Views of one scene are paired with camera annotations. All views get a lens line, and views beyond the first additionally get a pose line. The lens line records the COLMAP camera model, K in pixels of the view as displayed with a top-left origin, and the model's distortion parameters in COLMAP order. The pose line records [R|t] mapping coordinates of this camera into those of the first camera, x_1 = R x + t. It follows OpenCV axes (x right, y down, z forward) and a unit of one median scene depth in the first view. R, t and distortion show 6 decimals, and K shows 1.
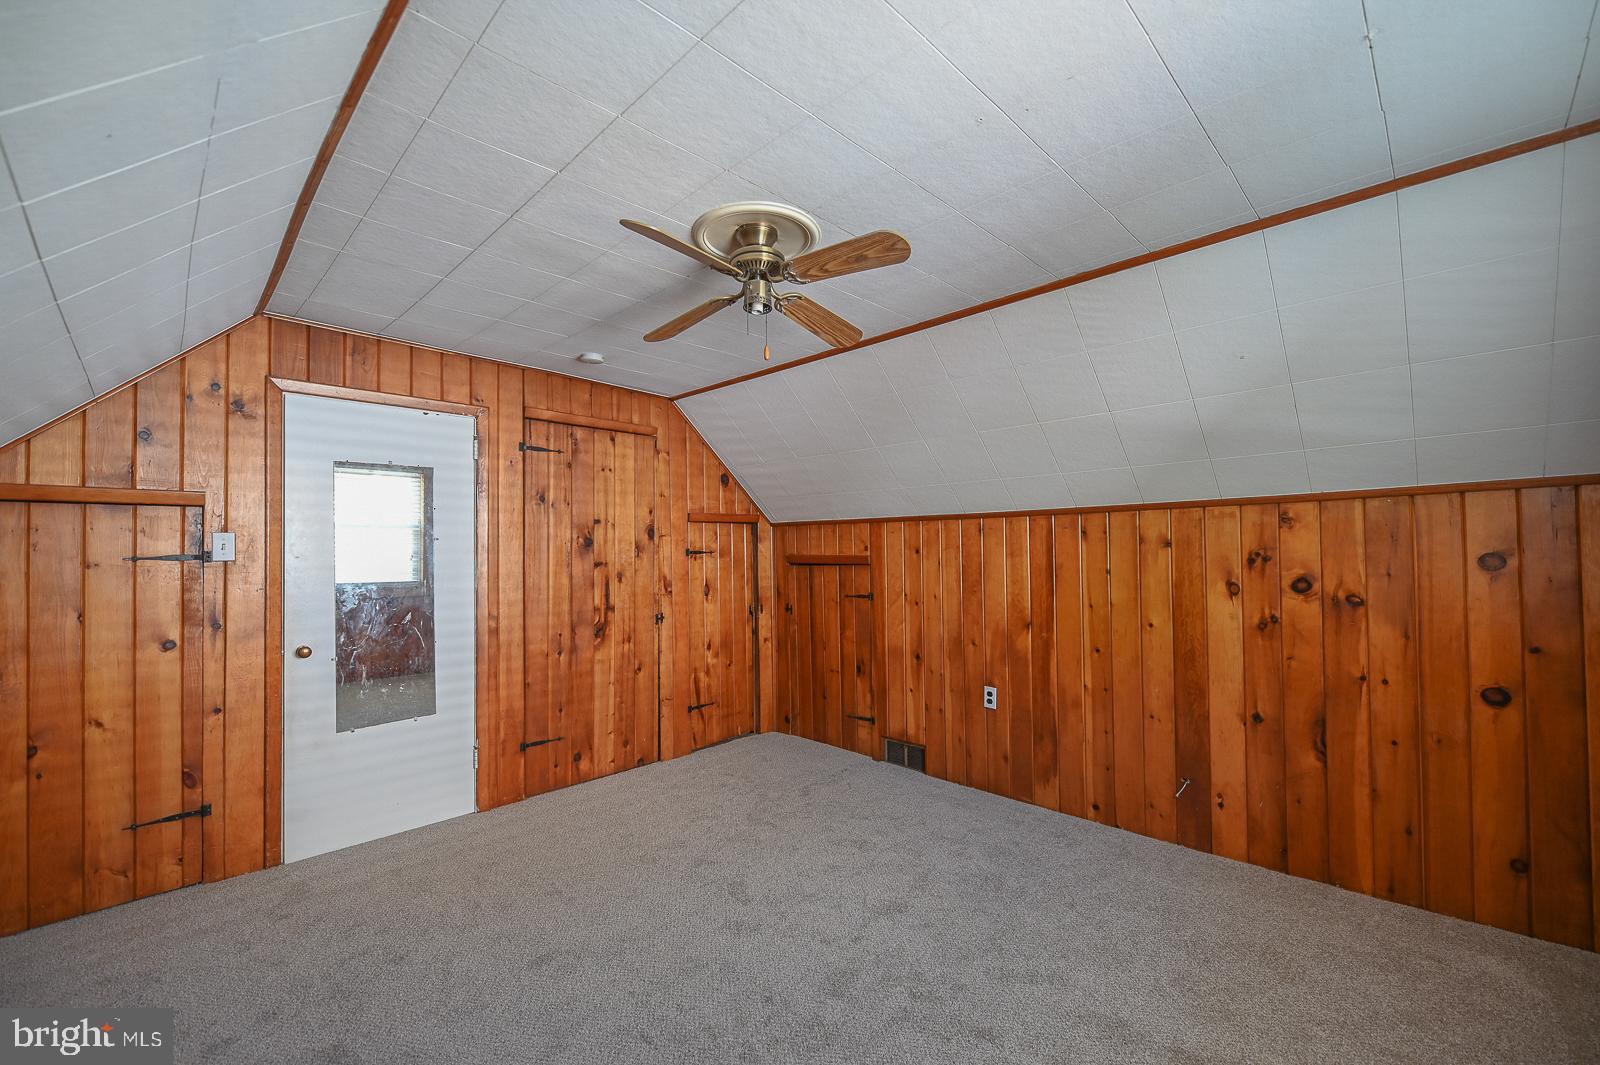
lens RADIAL K [[637.1, 0, 805.9], [0, 637.1, 544.1], [0, 0, 1]] dist [-0.001291, -0.000762]
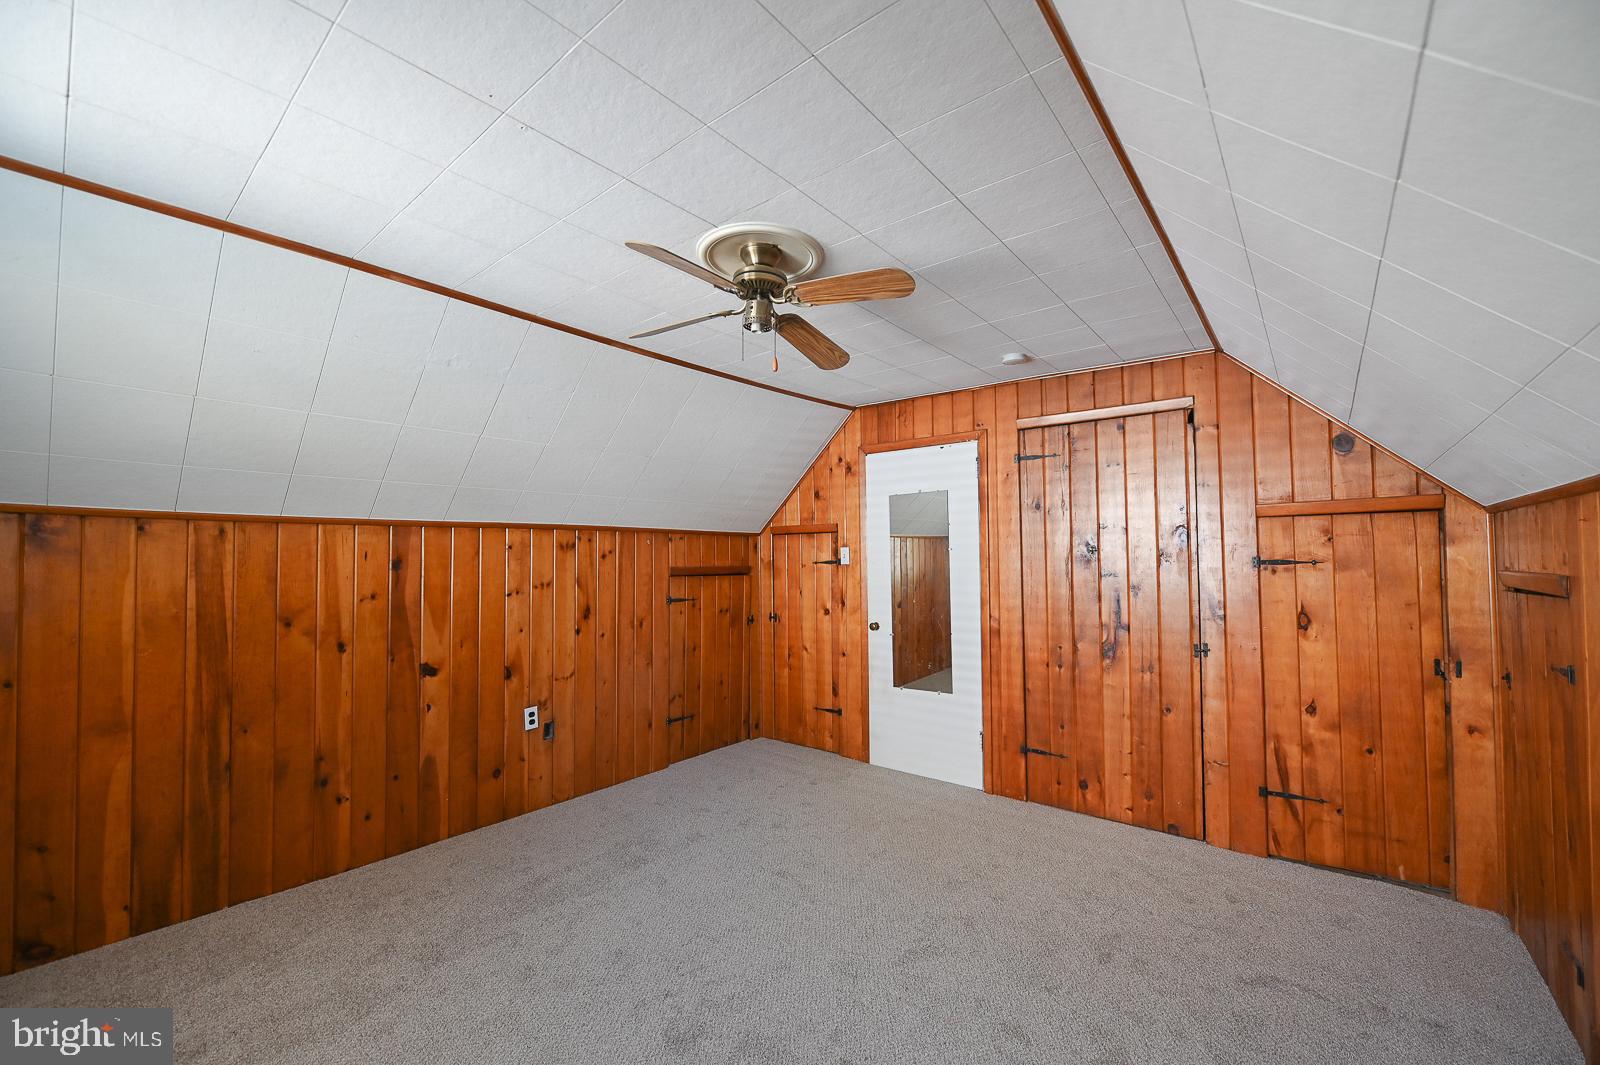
lens RADIAL K [[637.1, 0, 805.9], [0, 637.1, 544.1], [0, 0, 1]] dist [-0.001291, -0.000762]
pose [[0.112027, -0.005239, -0.993691, 0.536457], [0.021184, 0.999771, -0.002883, -0.017977], [0.993479, -0.020728, 0.112112, 0.535181]]
